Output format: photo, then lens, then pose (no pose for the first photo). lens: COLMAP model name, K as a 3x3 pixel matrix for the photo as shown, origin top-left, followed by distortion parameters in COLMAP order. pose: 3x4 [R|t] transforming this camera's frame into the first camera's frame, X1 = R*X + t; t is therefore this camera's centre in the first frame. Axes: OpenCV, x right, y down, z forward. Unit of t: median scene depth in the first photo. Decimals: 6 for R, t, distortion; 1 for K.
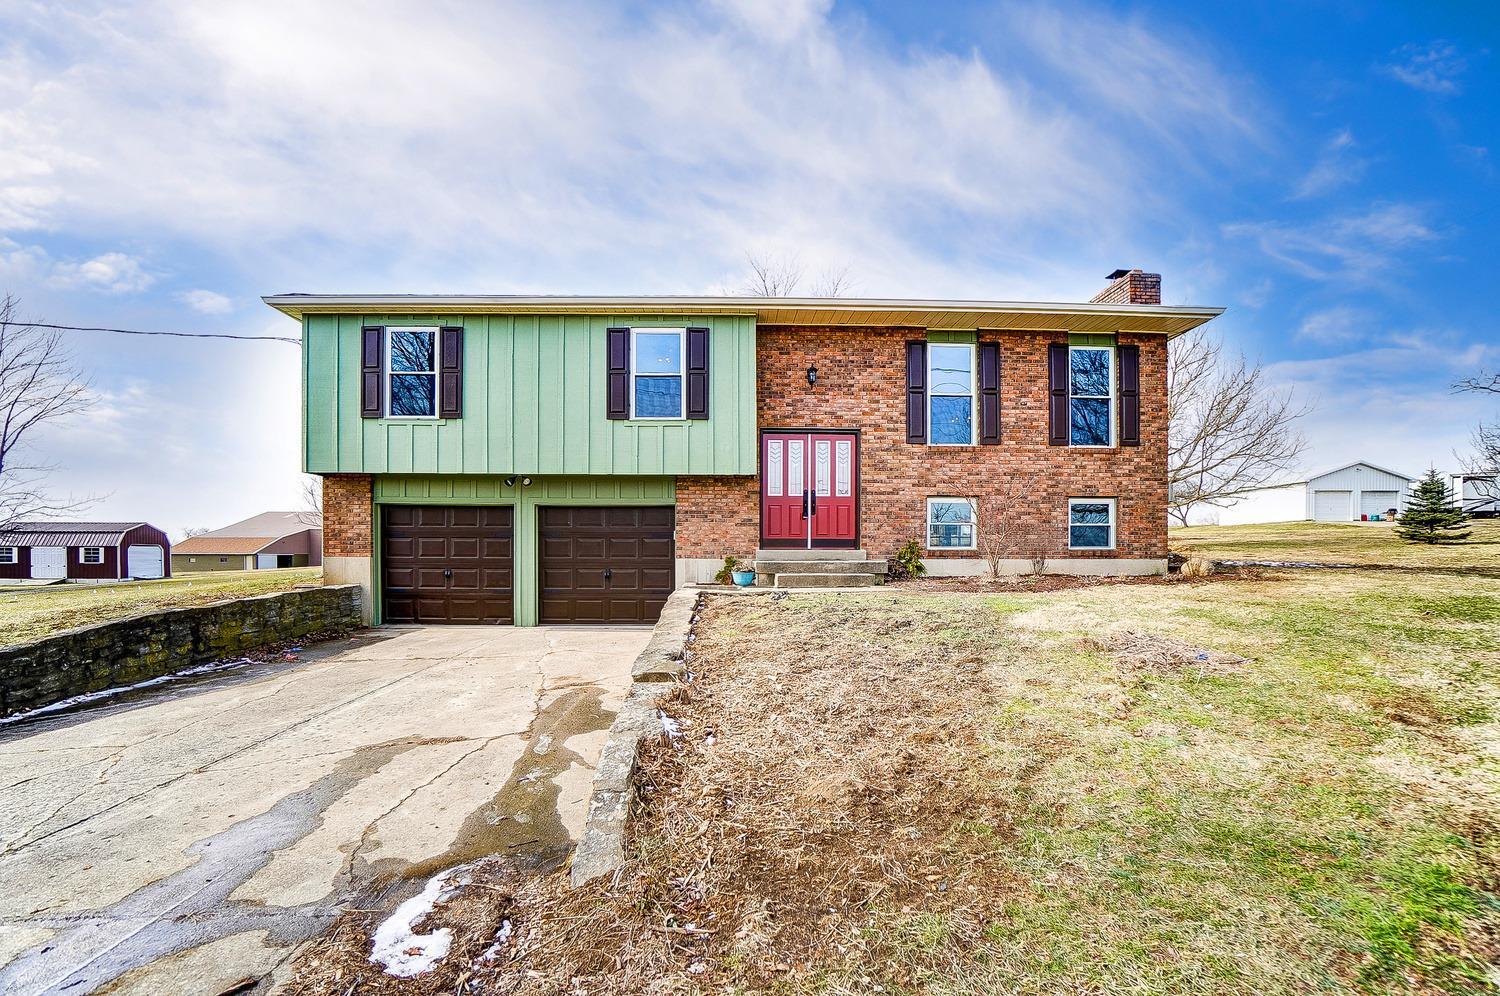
lens RADIAL K [[657.2, 0, 738.3], [0, 657.2, 522.6], [0, 0, 1]] dist [-0.021330, 0.001089]
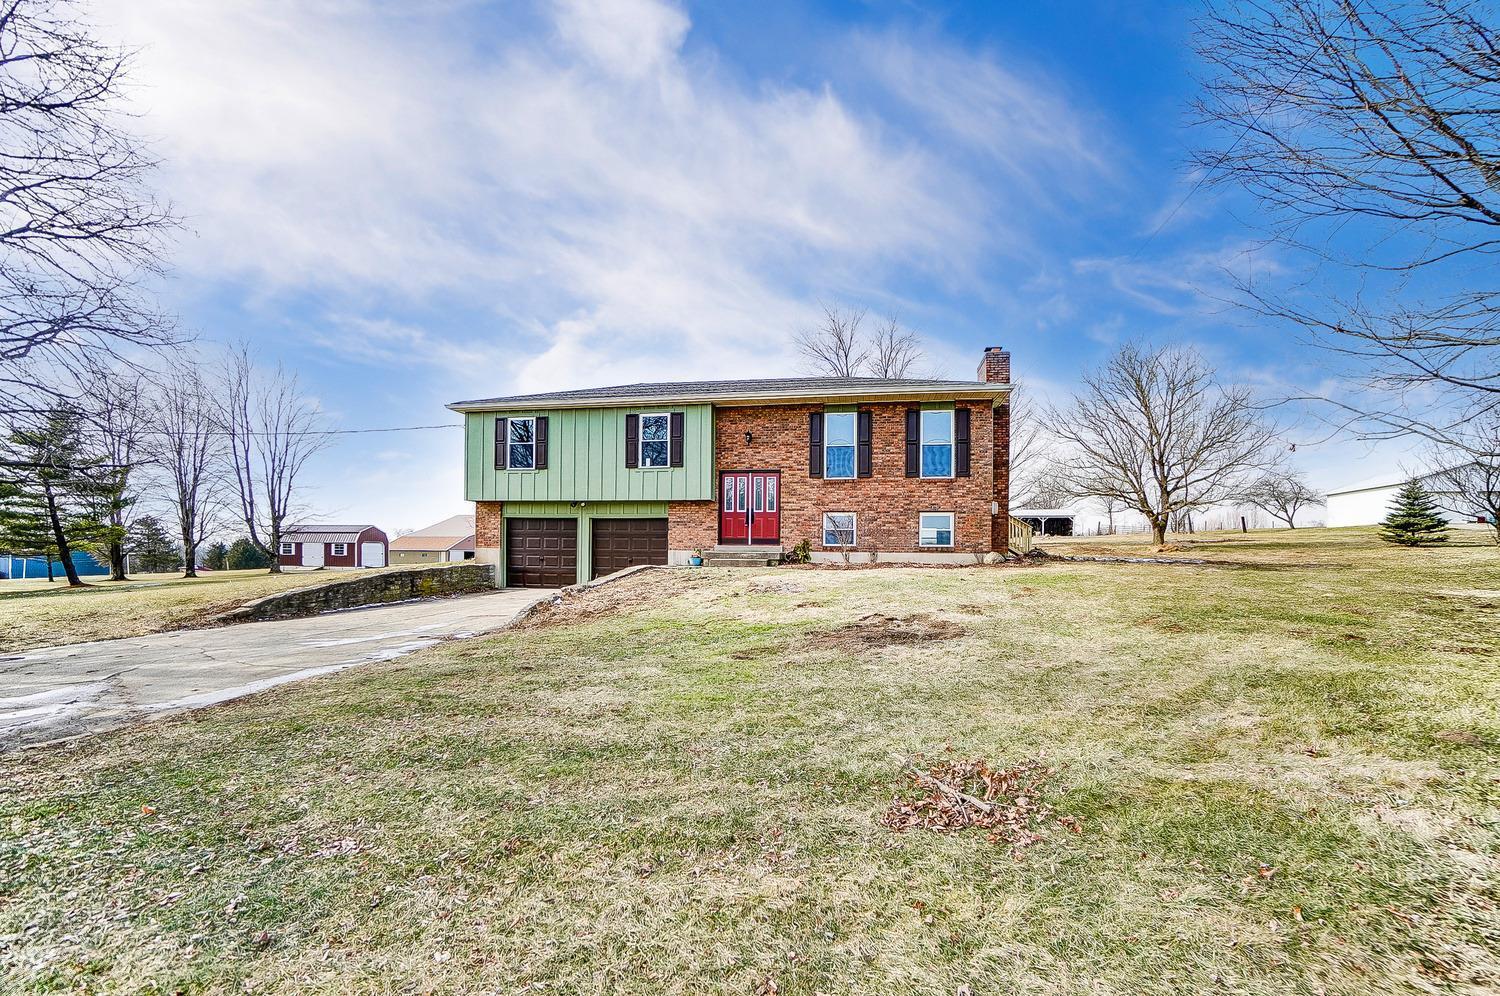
lens RADIAL K [[657.2, 0, 752.3], [0, 657.2, 509.9], [0, 0, 1]] dist [-0.021330, 0.001089]
pose [[0.978813, -0.005182, -0.204689, 0.445495], [0.001039, 0.999792, -0.020346, -0.012839], [0.204752, 0.019702, 0.978616, -0.565006]]
